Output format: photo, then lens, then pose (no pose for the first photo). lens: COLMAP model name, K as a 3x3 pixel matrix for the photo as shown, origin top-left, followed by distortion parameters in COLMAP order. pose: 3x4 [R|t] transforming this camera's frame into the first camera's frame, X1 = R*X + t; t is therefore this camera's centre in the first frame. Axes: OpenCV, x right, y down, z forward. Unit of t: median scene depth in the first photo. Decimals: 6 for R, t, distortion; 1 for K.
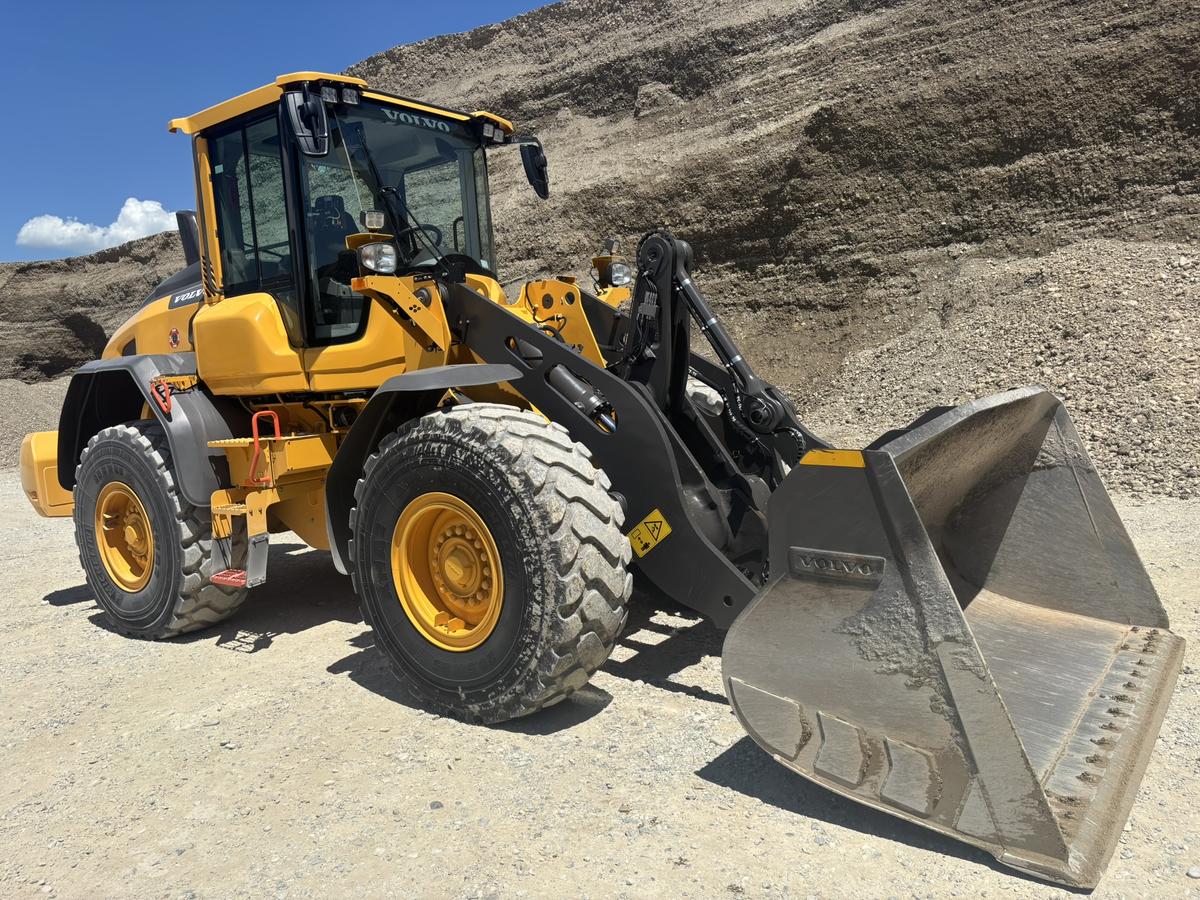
lens RADIAL K [[899.8, 0, 592.4], [0, 899.8, 438.5], [0, 0, 1]] dist [0.050026, -0.053127]
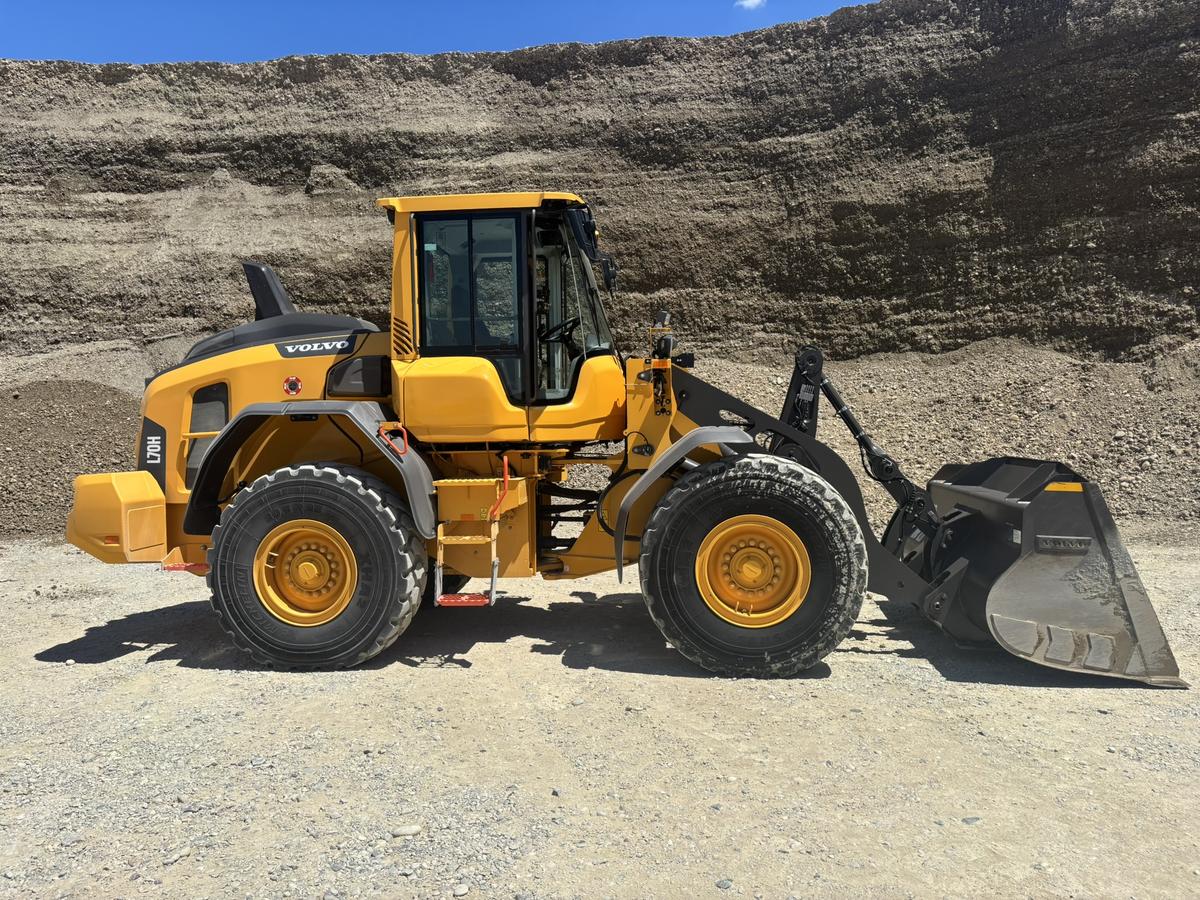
lens RADIAL K [[899.8, 0, 587.0], [0, 899.8, 442.9], [0, 0, 1]] dist [0.050026, -0.053127]
pose [[0.860194, 0.046405, 0.507851, -0.236634], [-0.003321, 0.996340, -0.085415, 0.014540], [-0.509956, 0.071787, 0.857200, -0.020314]]
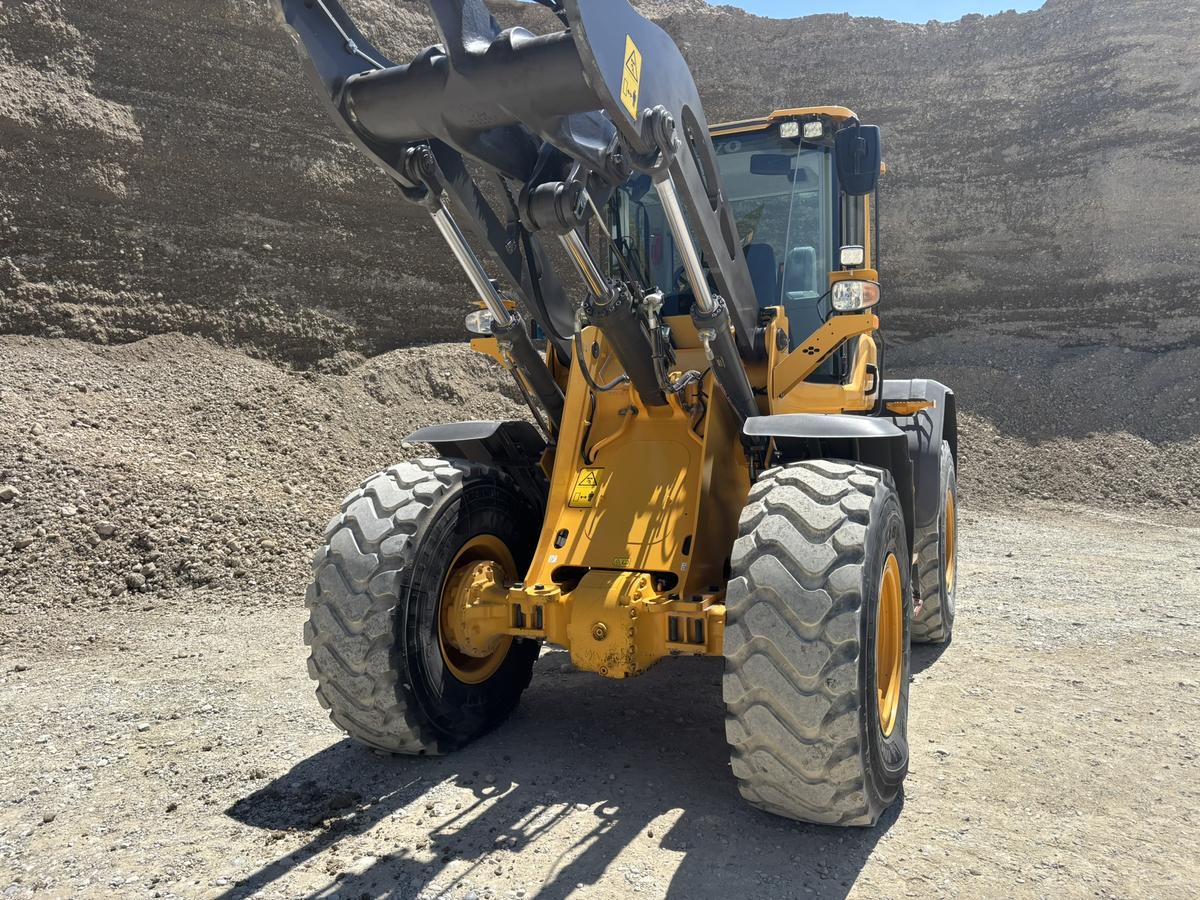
lens RADIAL K [[899.8, 0, 609.9], [0, 899.8, 449.0], [0, 0, 1]] dist [0.050026, -0.053127]
pose [[-0.361898, 0.056089, 0.930529, -0.243752], [0.120497, 0.992629, -0.012969, -0.028053], [-0.924397, 0.107432, -0.365989, 0.570198]]
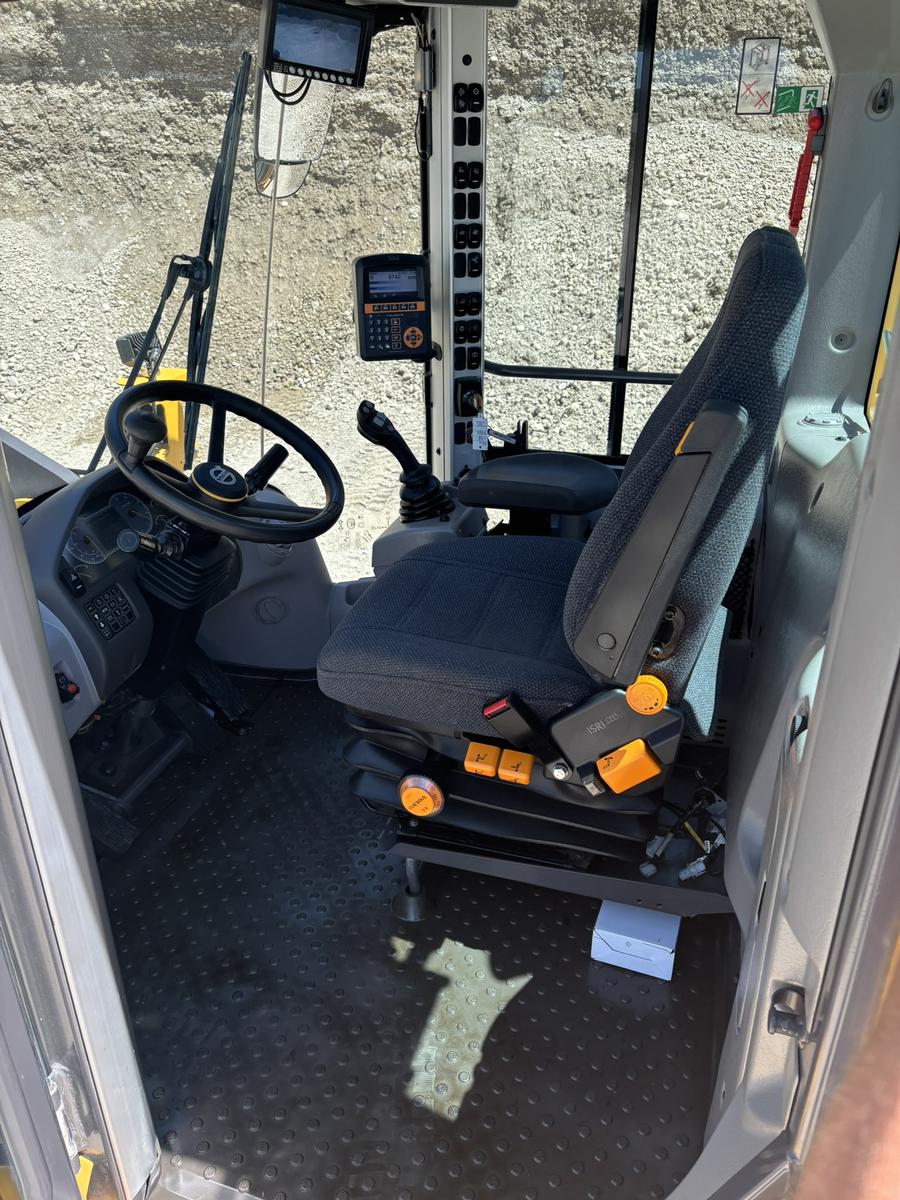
lens RADIAL K [[899.8, 0, 427.2], [0, 899.8, 591.7], [0, 0, 1]] dist [0.050026, -0.053127]
pose [[0.874003, -0.142609, 0.464522, -0.019340], [-0.027286, 0.940052, 0.339937, -0.094634], [-0.485153, -0.309782, 0.817717, 0.354392]]
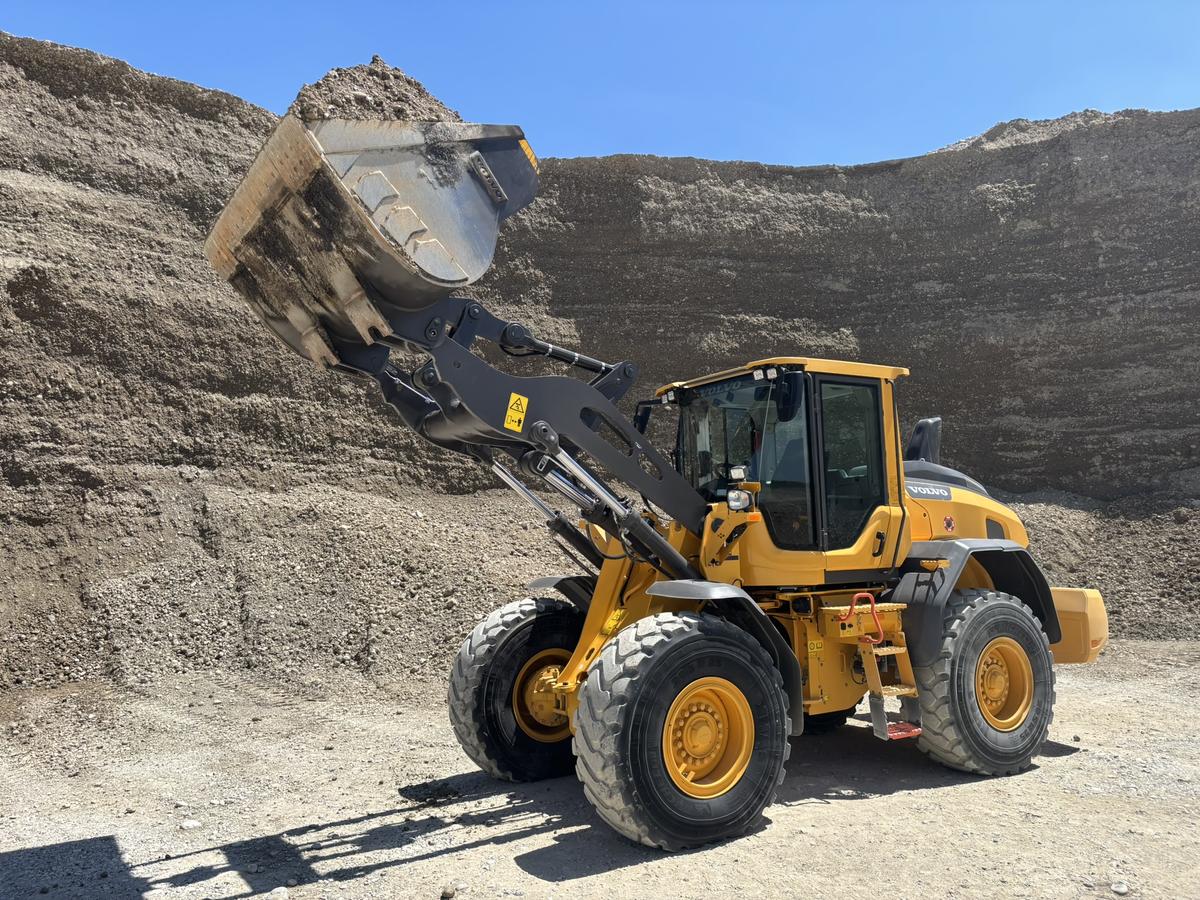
lens RADIAL K [[899.8, 0, 588.5], [0, 899.8, 442.9], [0, 0, 1]] dist [0.050026, -0.053127]
pose [[0.207833, 0.179836, 0.961491, -0.391023], [0.082111, 0.976277, -0.200351, -0.020081], [-0.974712, 0.120588, 0.188136, 0.420605]]
